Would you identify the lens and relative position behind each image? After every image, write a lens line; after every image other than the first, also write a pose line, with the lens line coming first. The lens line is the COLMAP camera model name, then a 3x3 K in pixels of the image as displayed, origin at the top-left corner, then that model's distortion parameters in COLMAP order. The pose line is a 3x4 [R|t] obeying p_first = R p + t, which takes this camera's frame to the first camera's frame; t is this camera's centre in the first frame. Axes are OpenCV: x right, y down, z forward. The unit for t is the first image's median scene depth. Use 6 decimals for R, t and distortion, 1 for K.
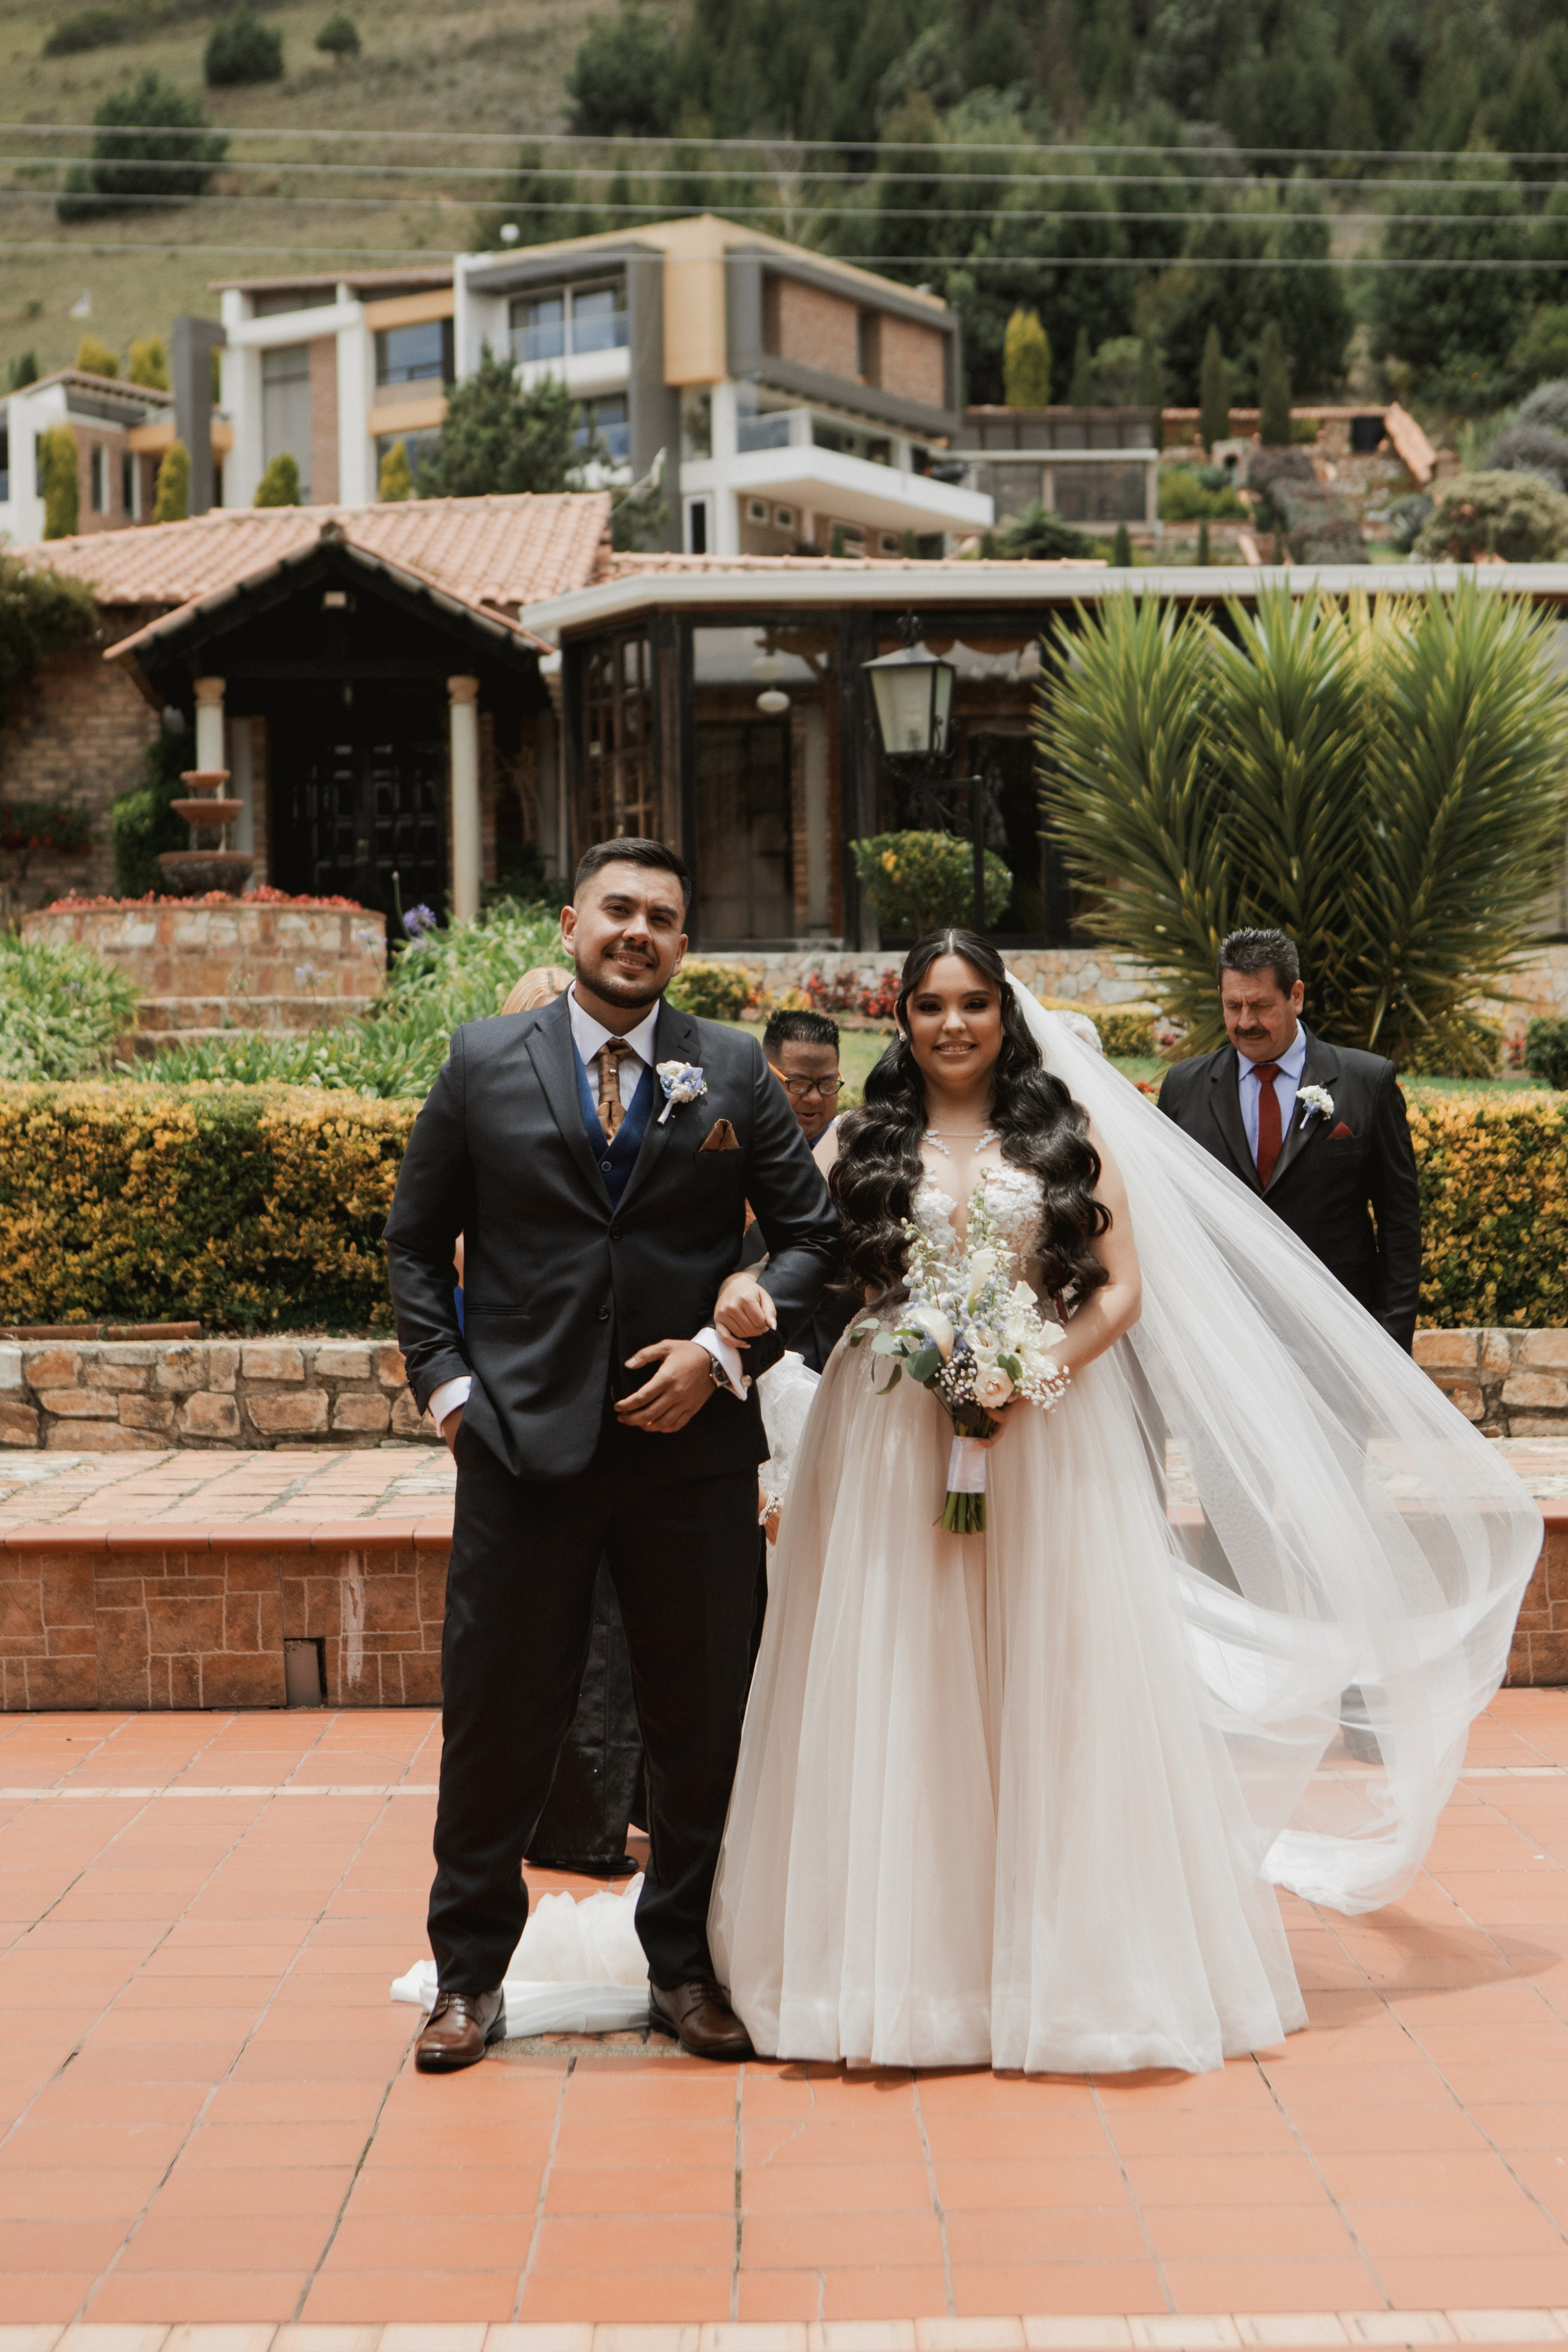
lens RADIAL K [[3833.3, 0, 784.0], [0, 3833.3, 1176.0], [0, 0, 1]] dist [0.001802, -0.320155]
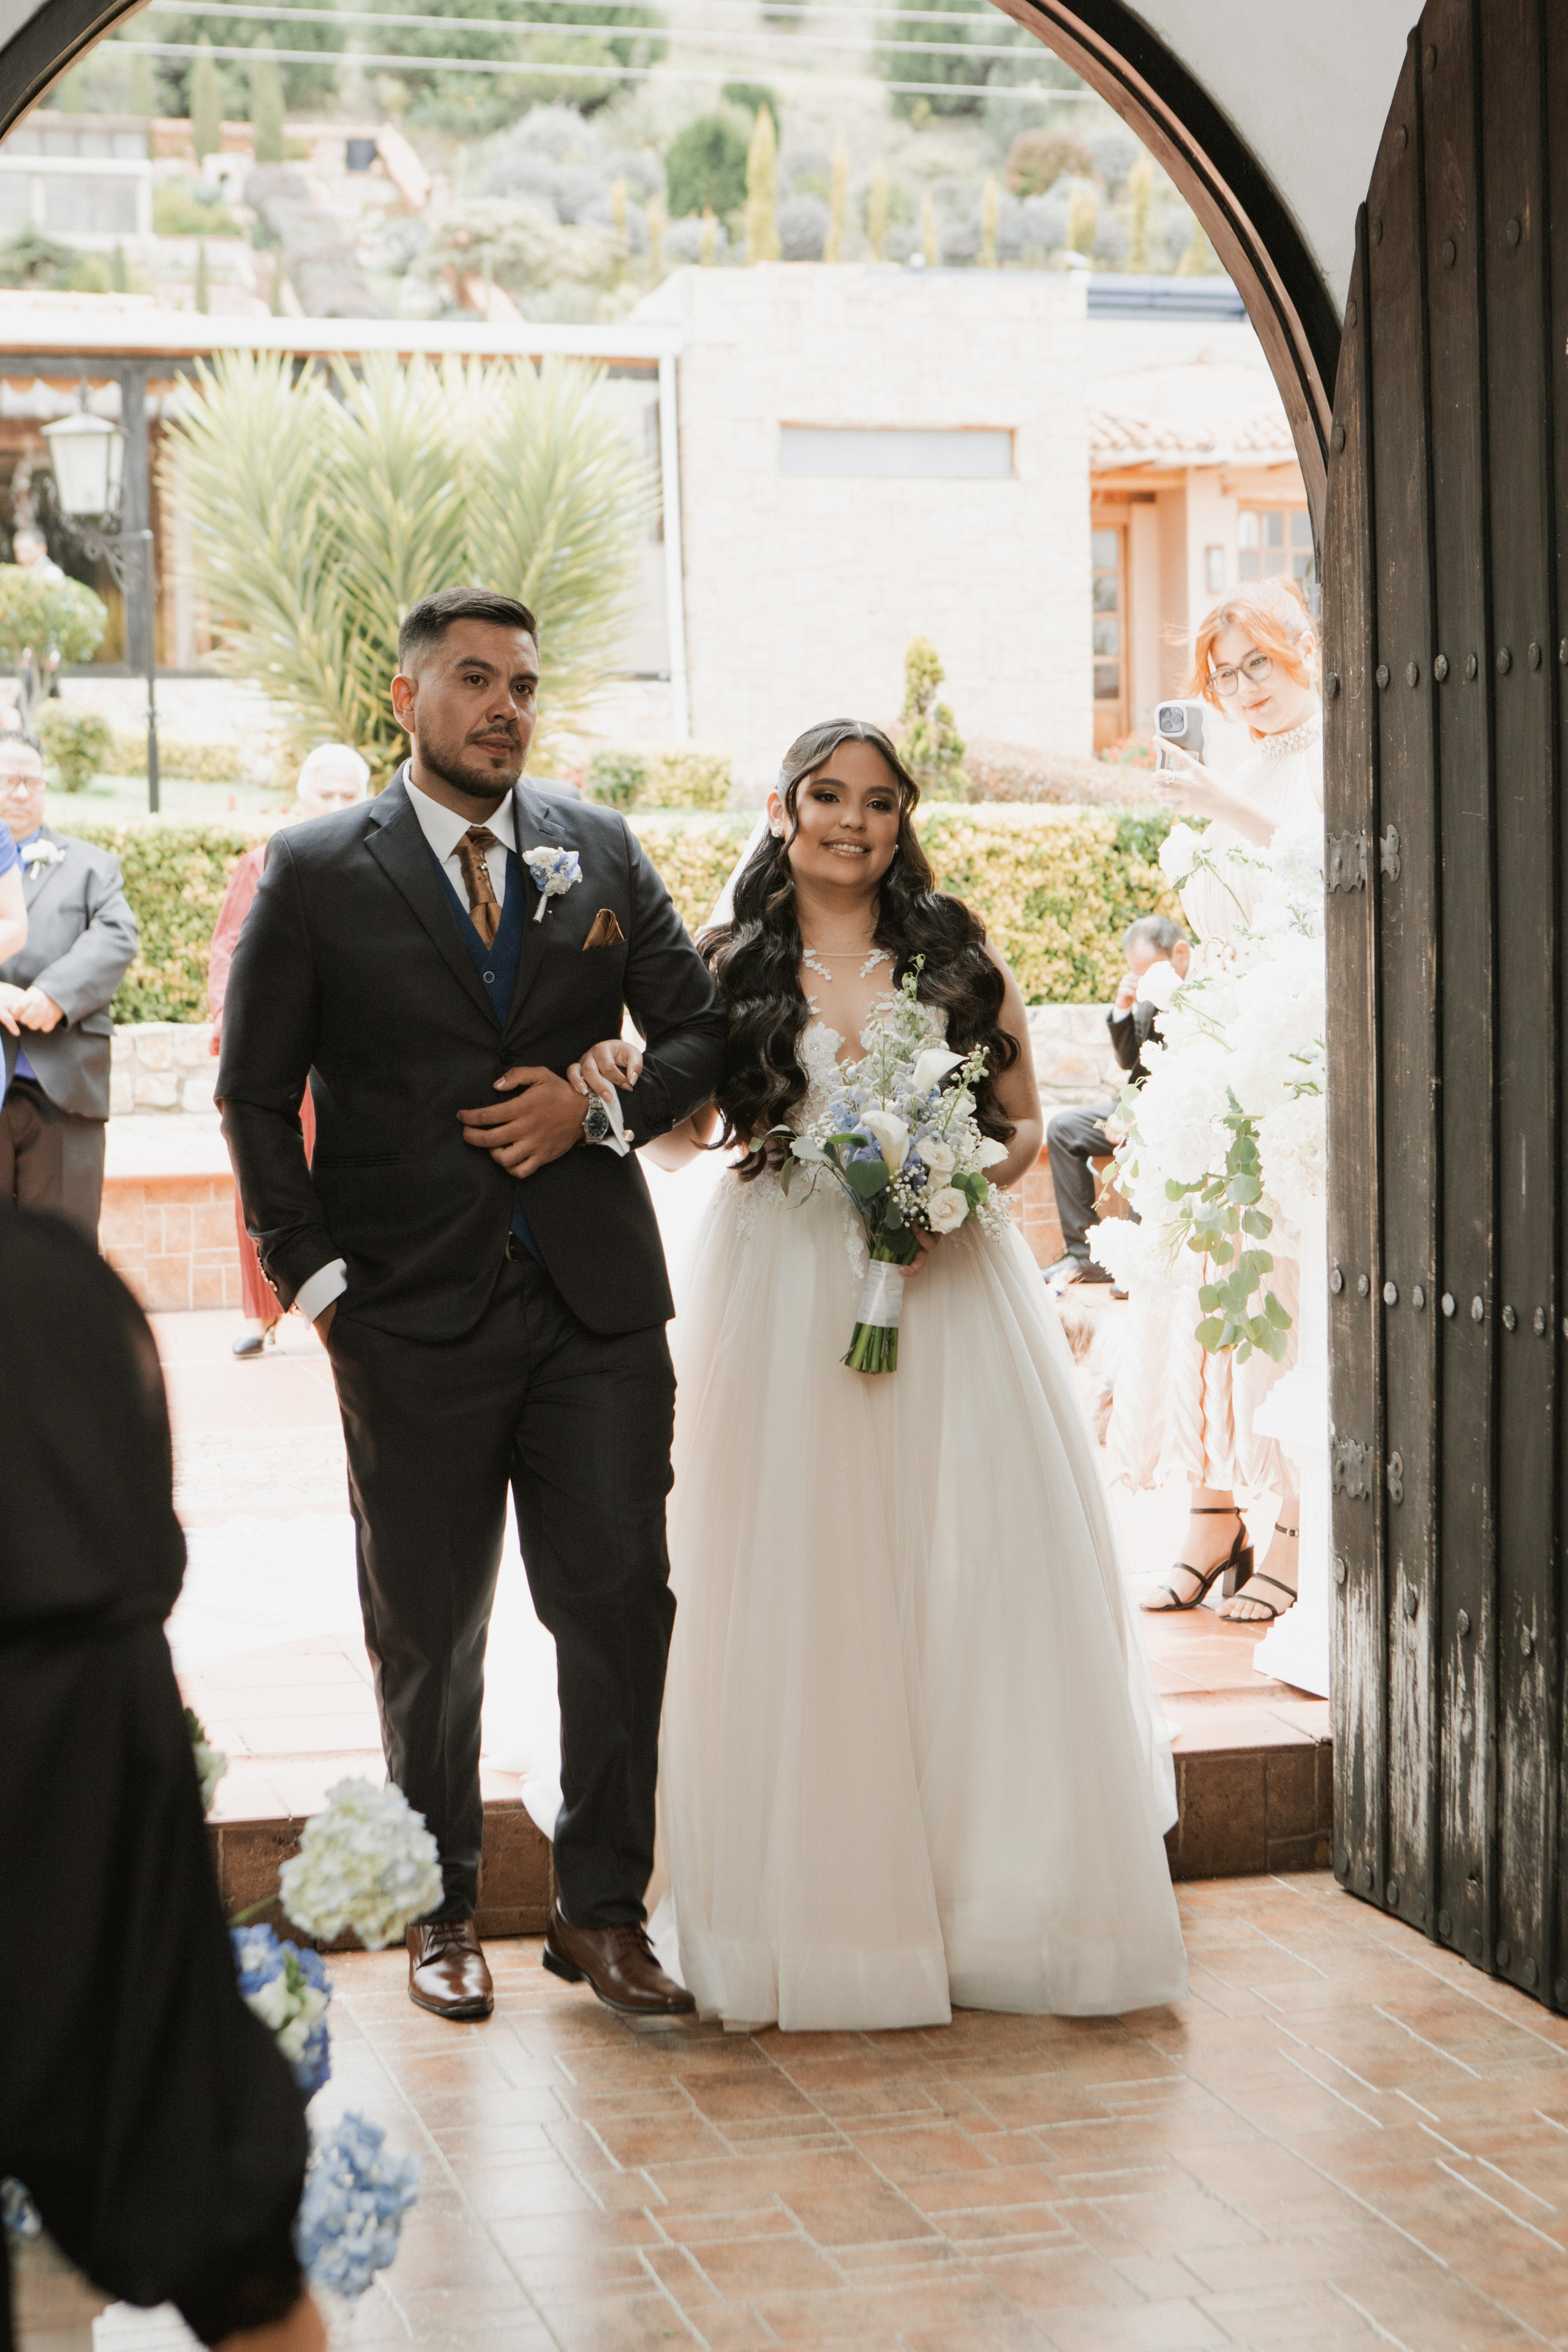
lens RADIAL K [[3833.3, 0, 784.0], [0, 3833.3, 1176.0], [0, 0, 1]] dist [0.001802, -0.320155]
pose [[0.966143, -0.019434, 0.257275, -0.034144], [0.001014, 0.997437, 0.071539, 0.001869], [-0.258006, -0.068856, 0.963687, -0.077950]]
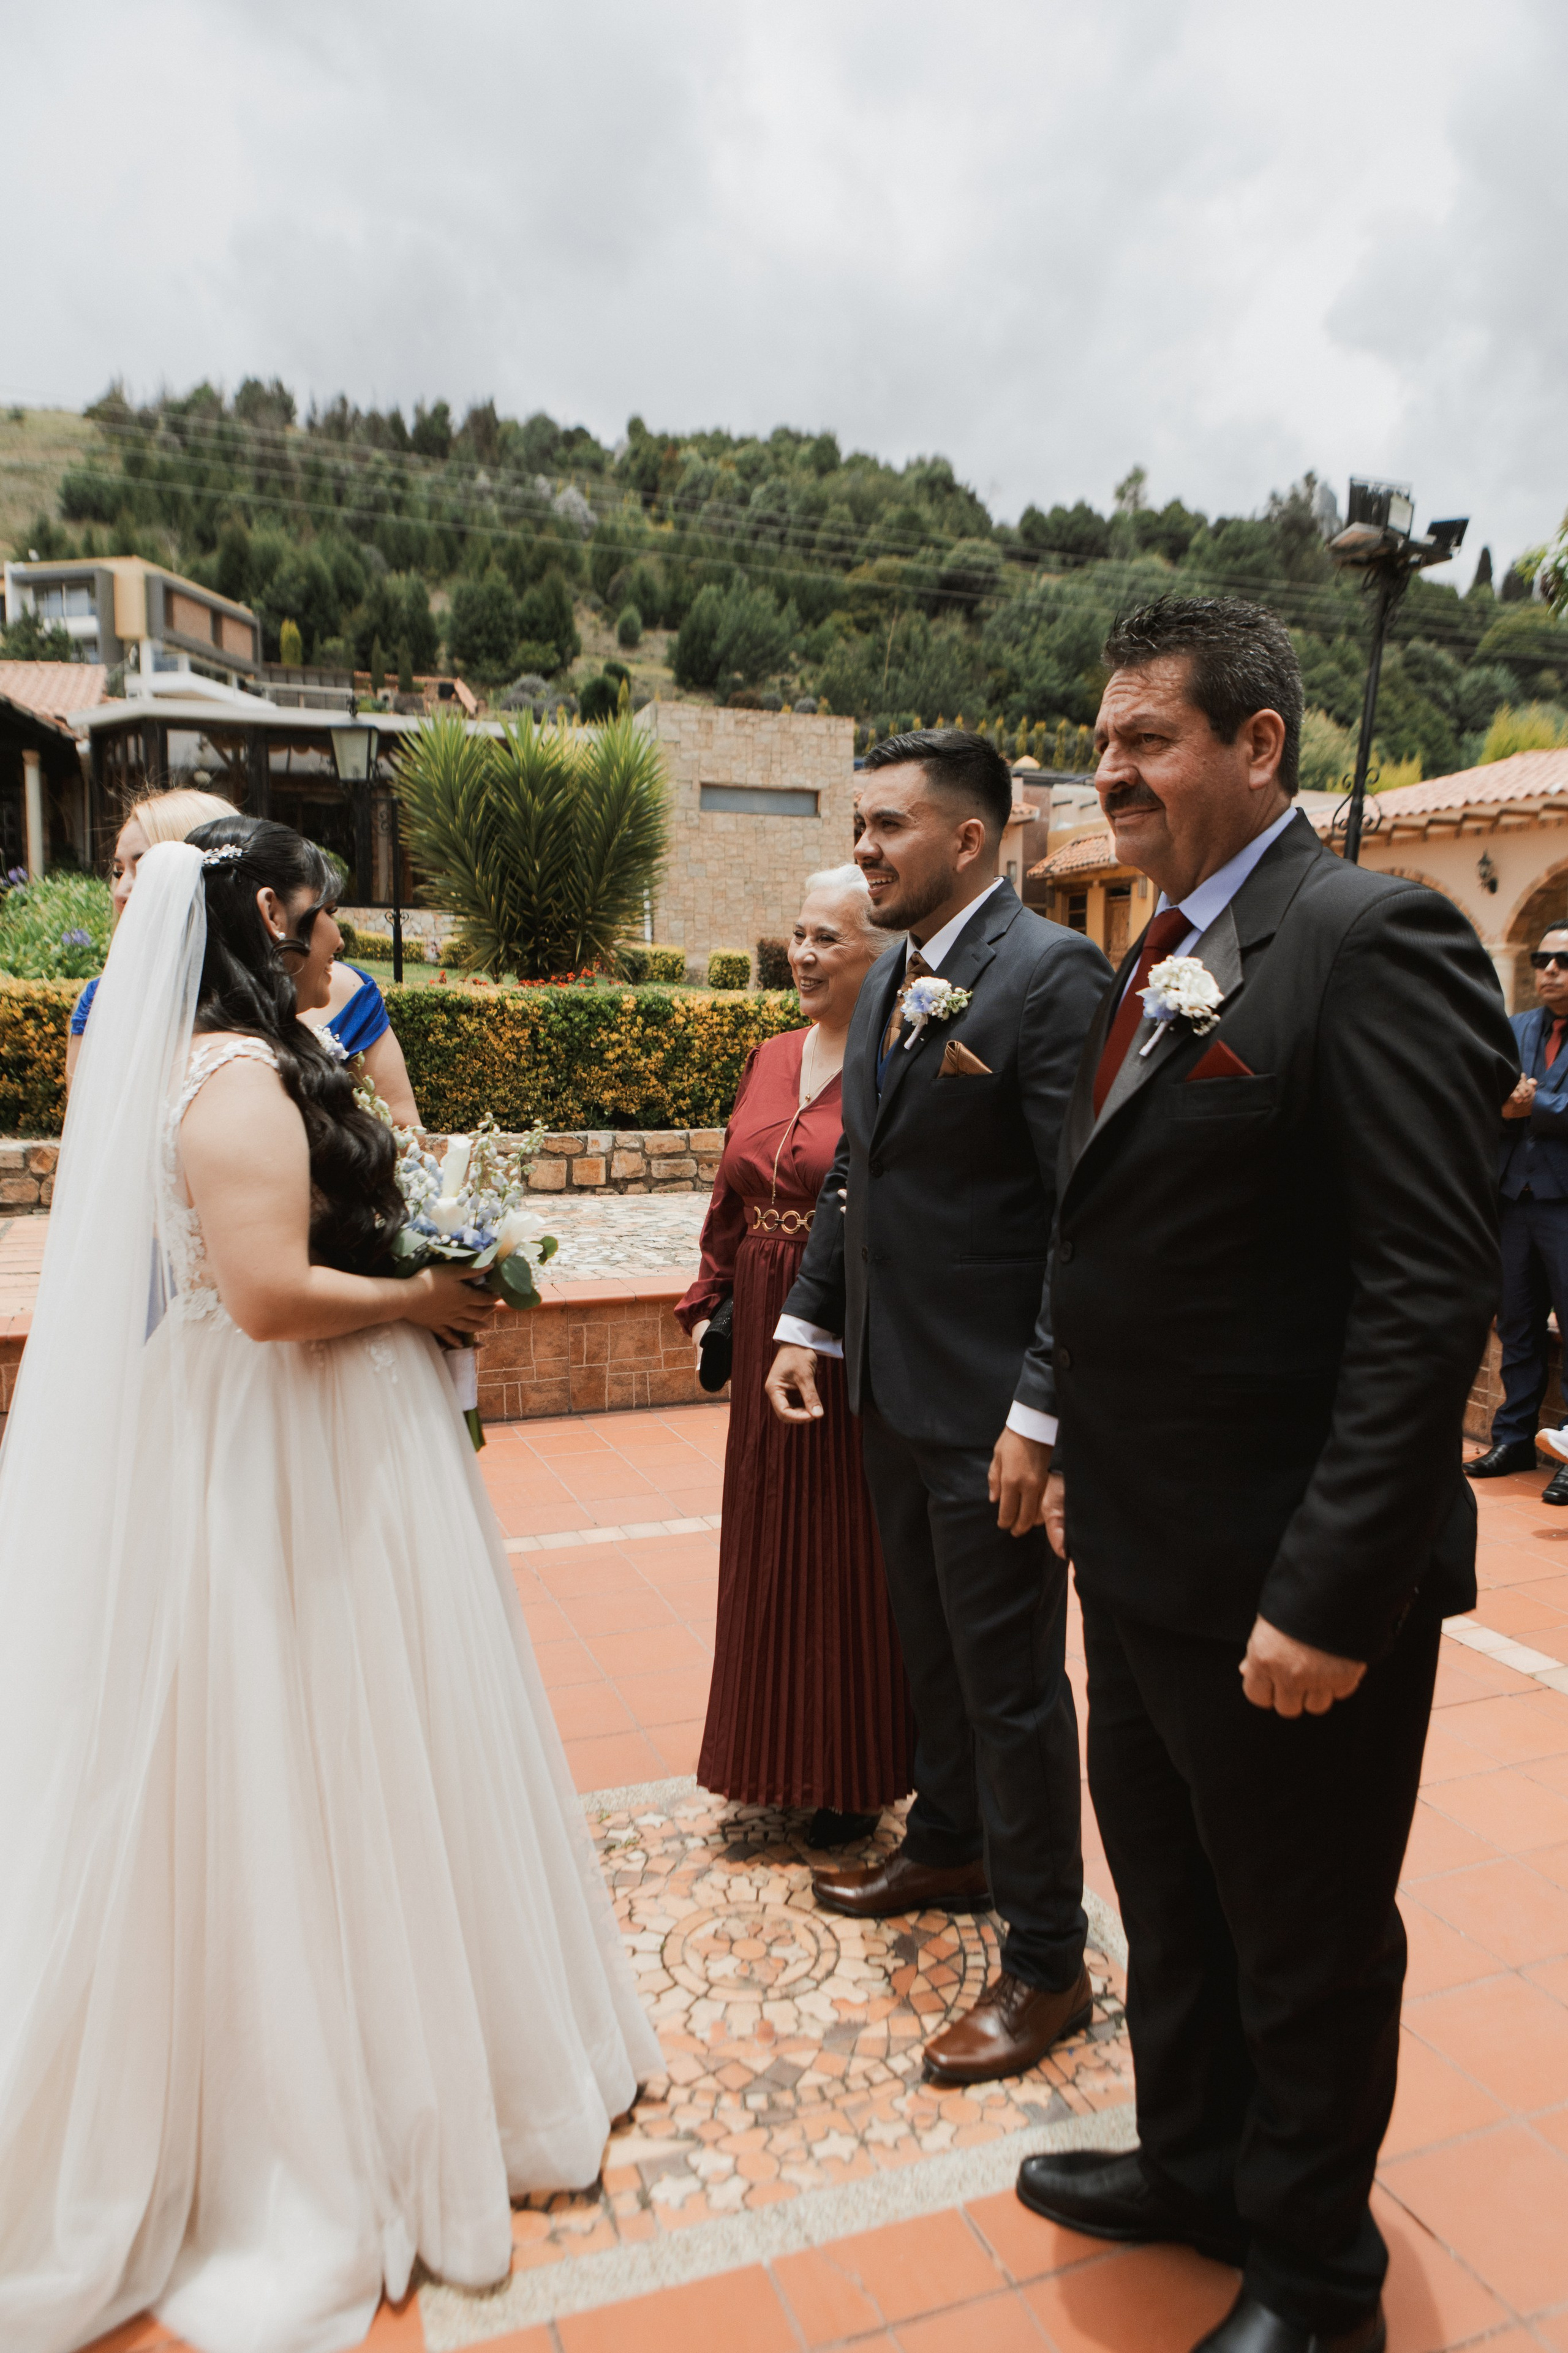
lens RADIAL K [[1605.6, 0, 784.0], [0, 1605.6, 1176.5], [0, 0, 1]] dist [-0.025140, 0.037240]
pose [[0.935619, -0.018044, 0.352551, -0.023259], [-0.016960, 0.995242, 0.095947, -0.004066], [-0.352605, -0.095749, 0.930861, 0.144878]]
